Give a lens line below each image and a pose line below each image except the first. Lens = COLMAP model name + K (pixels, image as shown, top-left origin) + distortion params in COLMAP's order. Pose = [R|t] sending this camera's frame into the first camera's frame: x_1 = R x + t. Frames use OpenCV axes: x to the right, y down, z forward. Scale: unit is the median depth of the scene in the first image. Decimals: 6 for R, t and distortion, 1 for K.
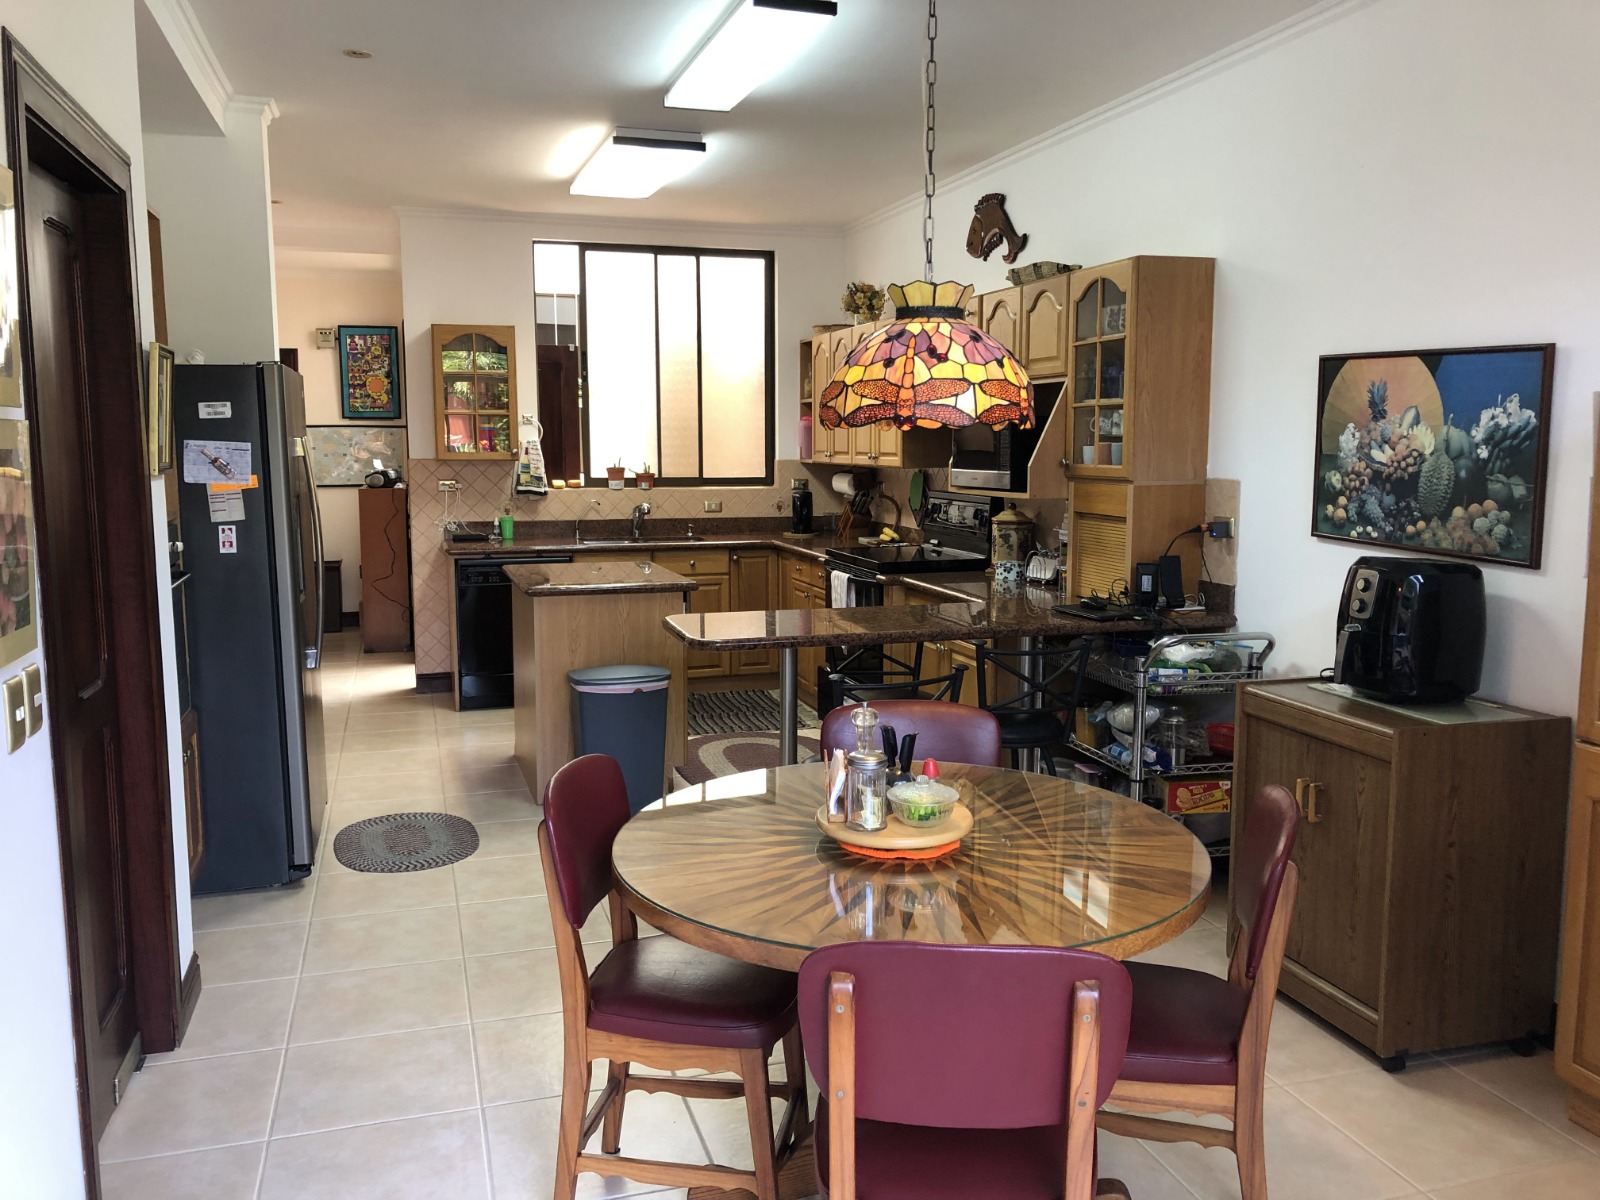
lens RADIAL K [[1313.0, 0, 803.3], [0, 1313.0, 597.1], [0, 0, 1]] dist [0.014816, -0.019435]
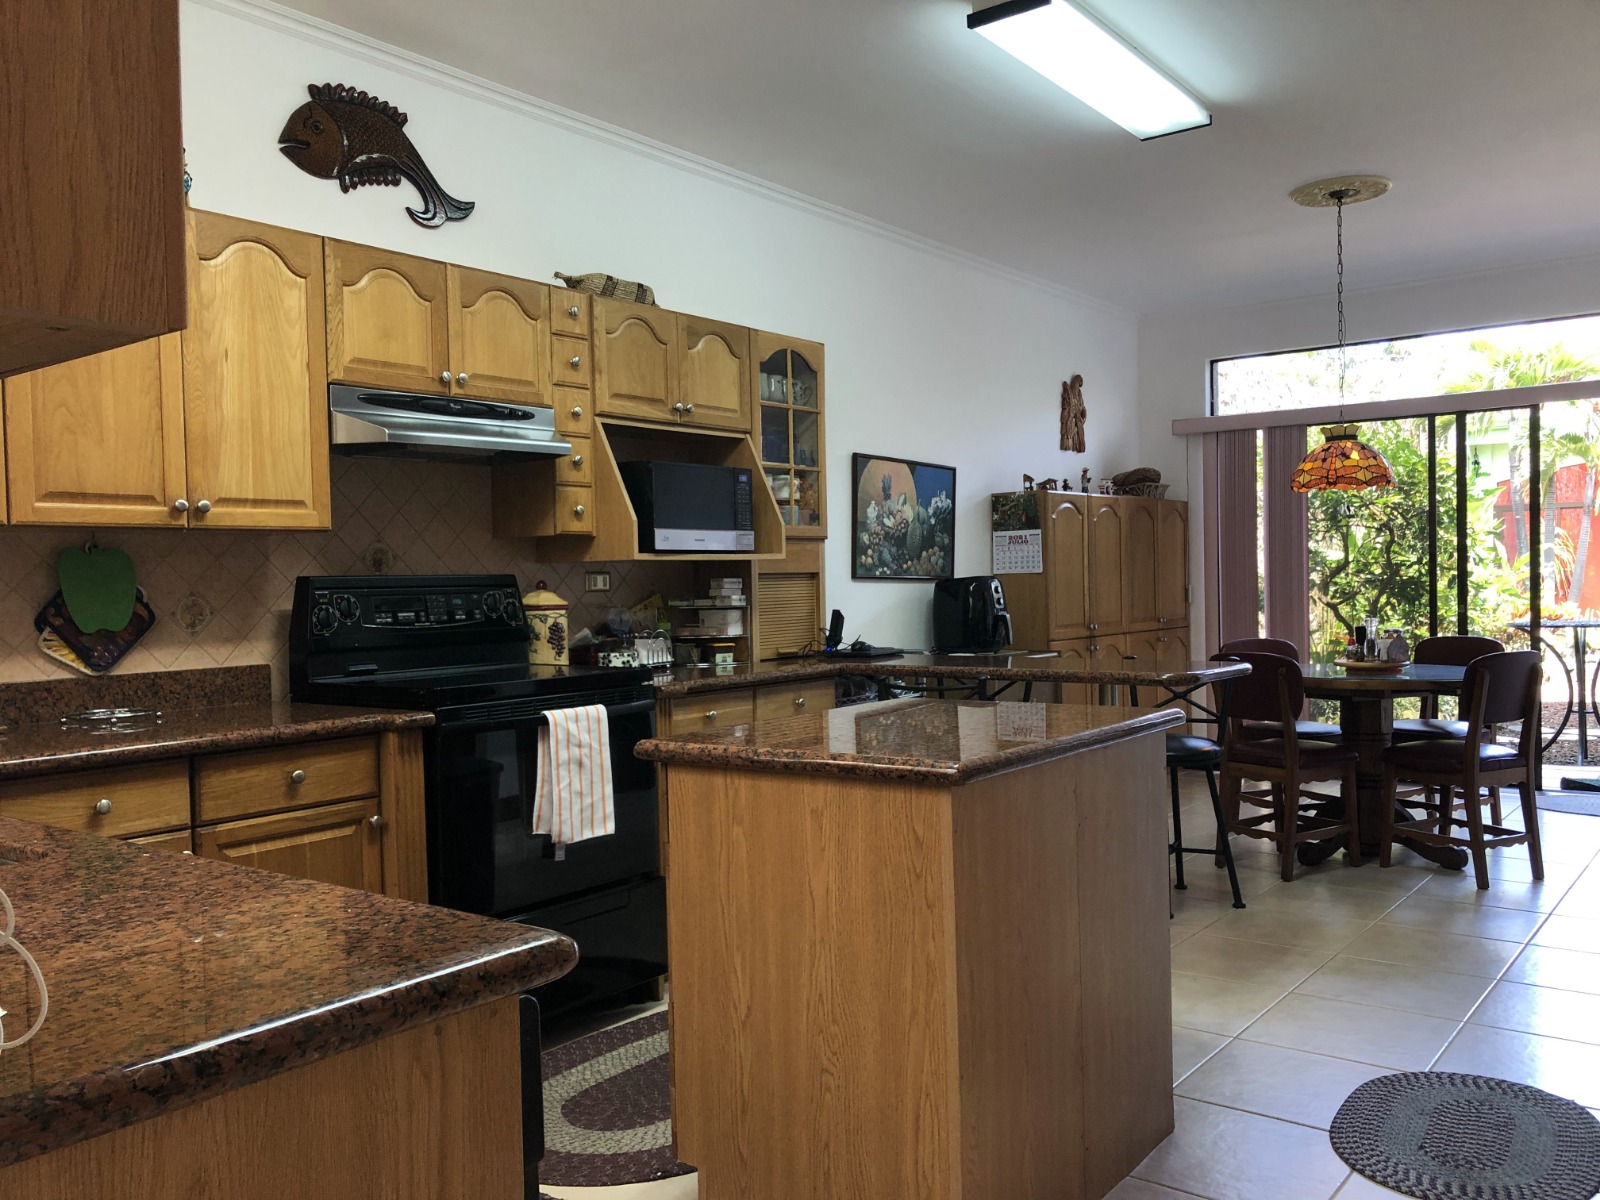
lens RADIAL K [[1313.0, 0, 803.4], [0, 1313.0, 605.3], [0, 0, 1]] dist [0.014816, -0.019435]
pose [[-0.589831, -0.016630, 0.807356, -0.775491], [0.110730, 0.988678, 0.101261, -0.179329], [-0.799899, 0.149125, -0.581311, 2.007725]]
